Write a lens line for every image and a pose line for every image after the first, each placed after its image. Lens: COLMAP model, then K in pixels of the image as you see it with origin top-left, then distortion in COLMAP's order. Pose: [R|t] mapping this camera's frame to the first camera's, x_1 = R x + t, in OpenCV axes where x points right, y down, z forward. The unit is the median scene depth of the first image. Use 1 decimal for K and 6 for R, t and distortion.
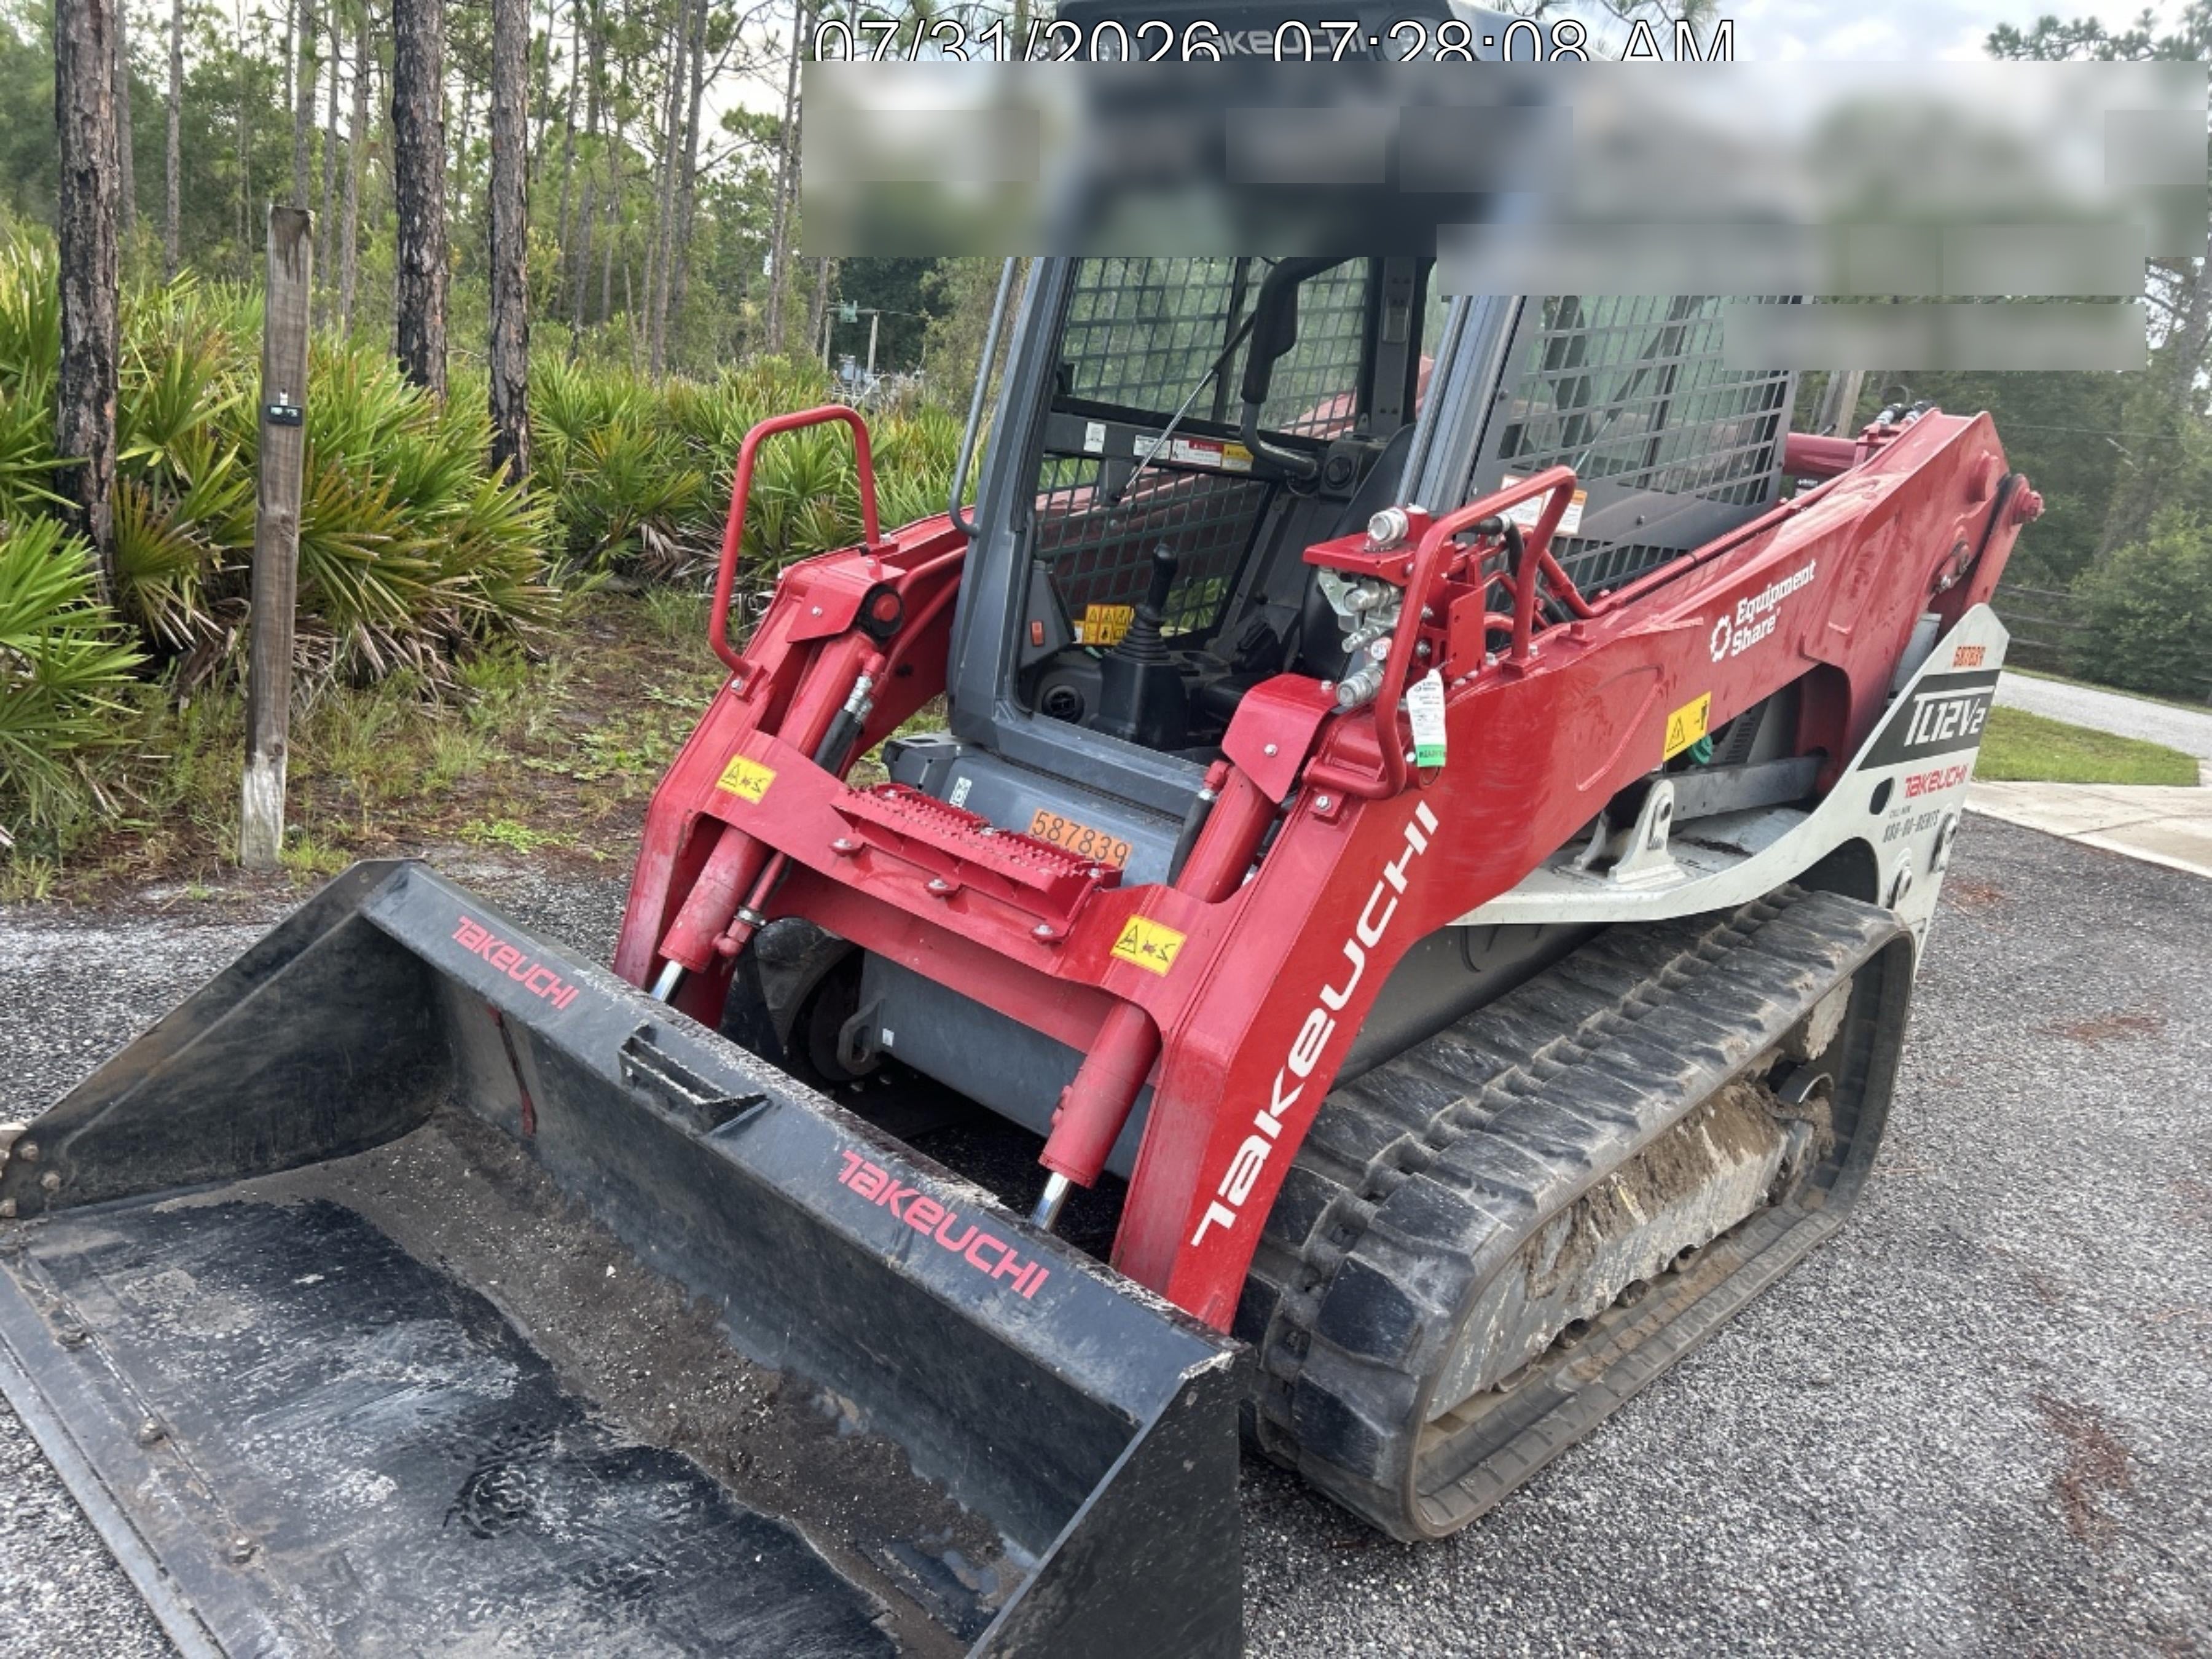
lens RADIAL K [[1643.8, 0, 1118.8], [0, 1643.8, 827.1], [0, 0, 1]] dist [0.105298, -0.005097]
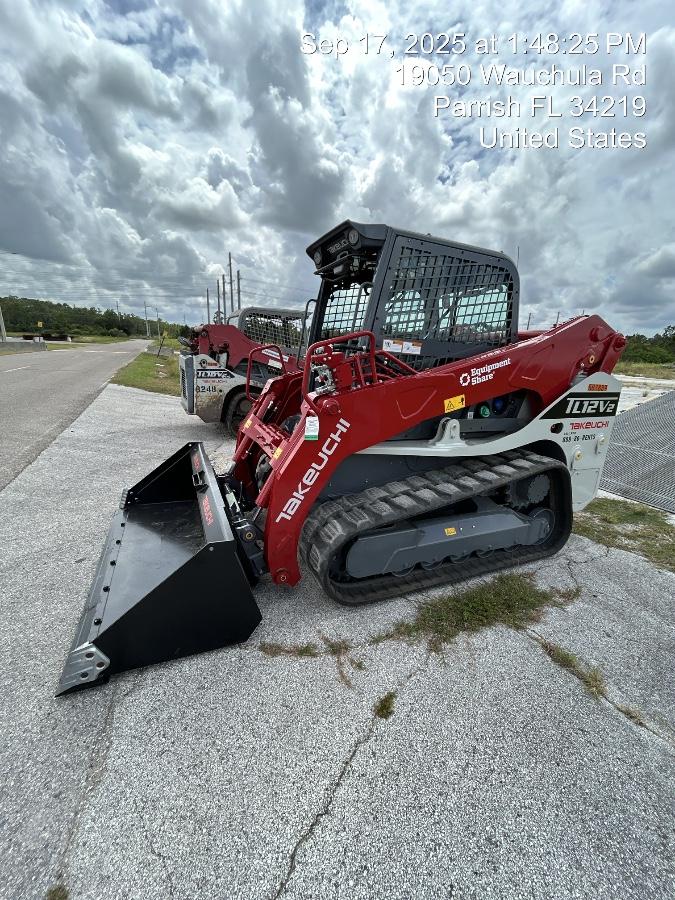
lens RADIAL K [[367.0, 0, 337.8], [0, 367.0, 446.8], [0, 0, 1]] dist [0.001666, 0.001060]
pose [[0.909419, 0.007636, -0.415810, 0.451909], [-0.020816, 0.999414, -0.027175, 0.064019], [0.415359, 0.033369, 0.909045, 0.157626]]
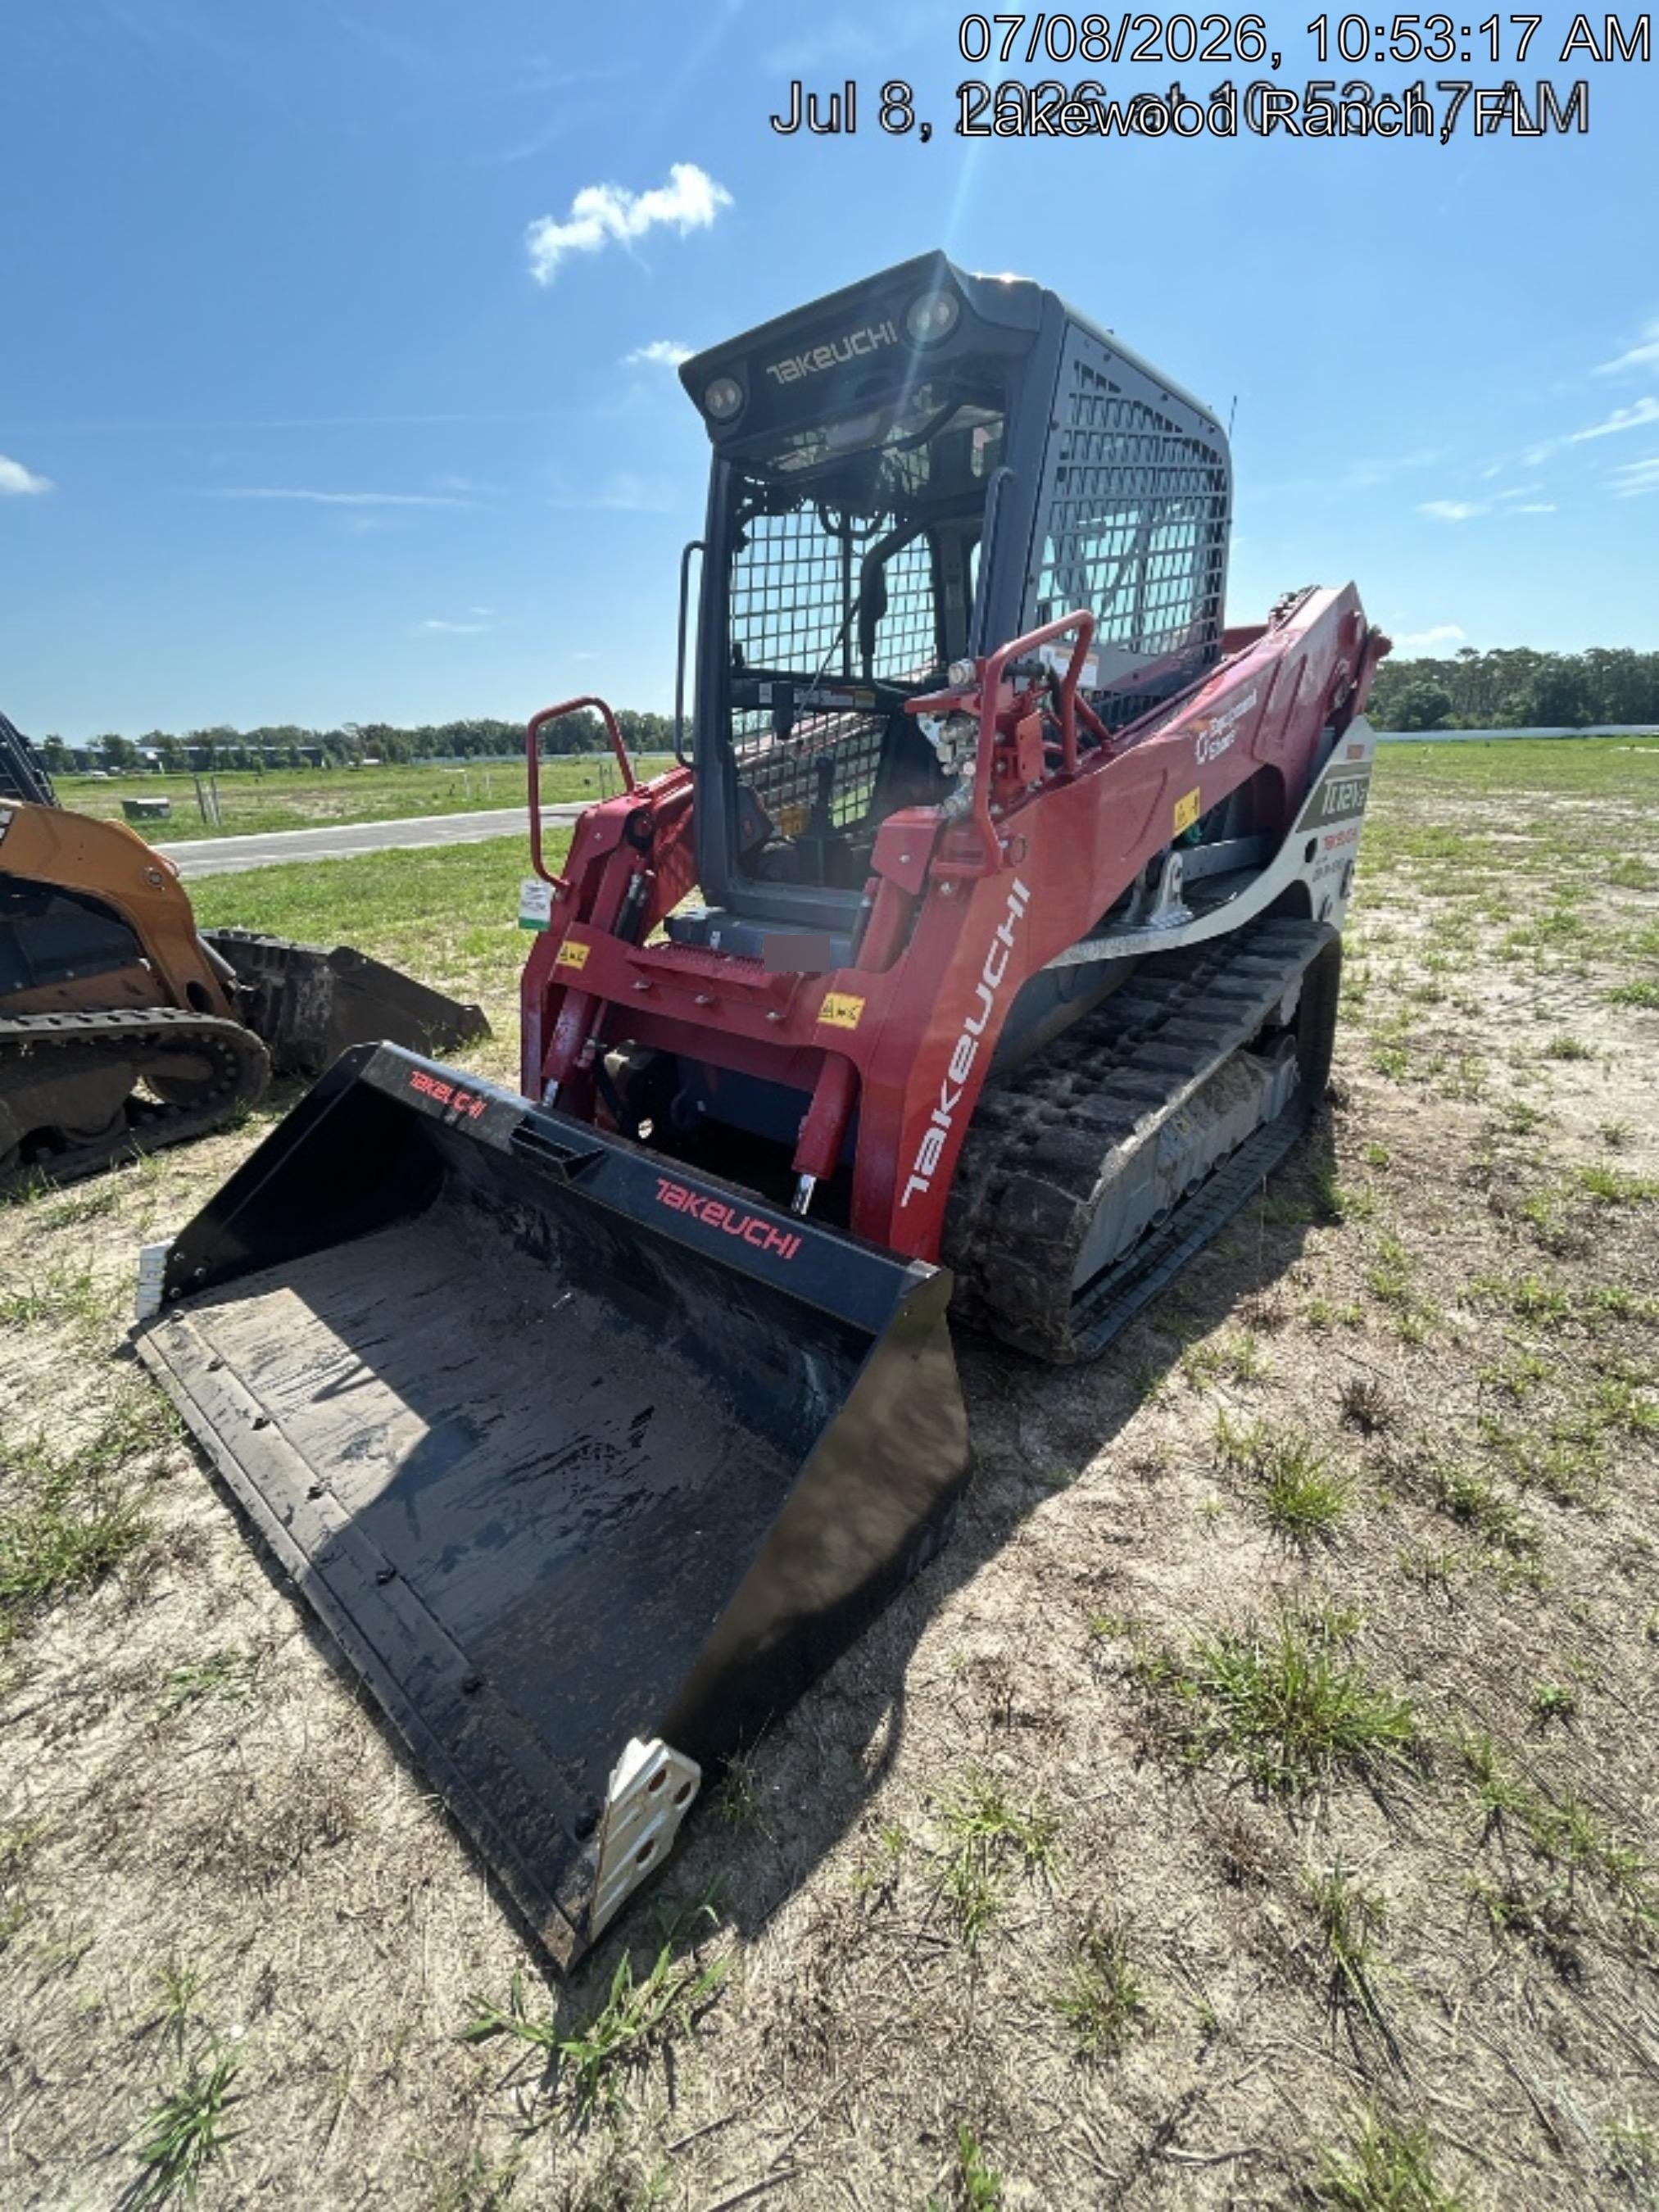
lens RADIAL K [[901.9, 0, 825.3], [0, 901.9, 1108.2], [0, 0, 1]] dist [0.001666, 0.001060]
pose [[0.985719, -0.159653, -0.053561, 0.026731], [0.165356, 0.977831, 0.128465, 0.041532], [0.031864, -0.135487, 0.990267, 0.166423]]
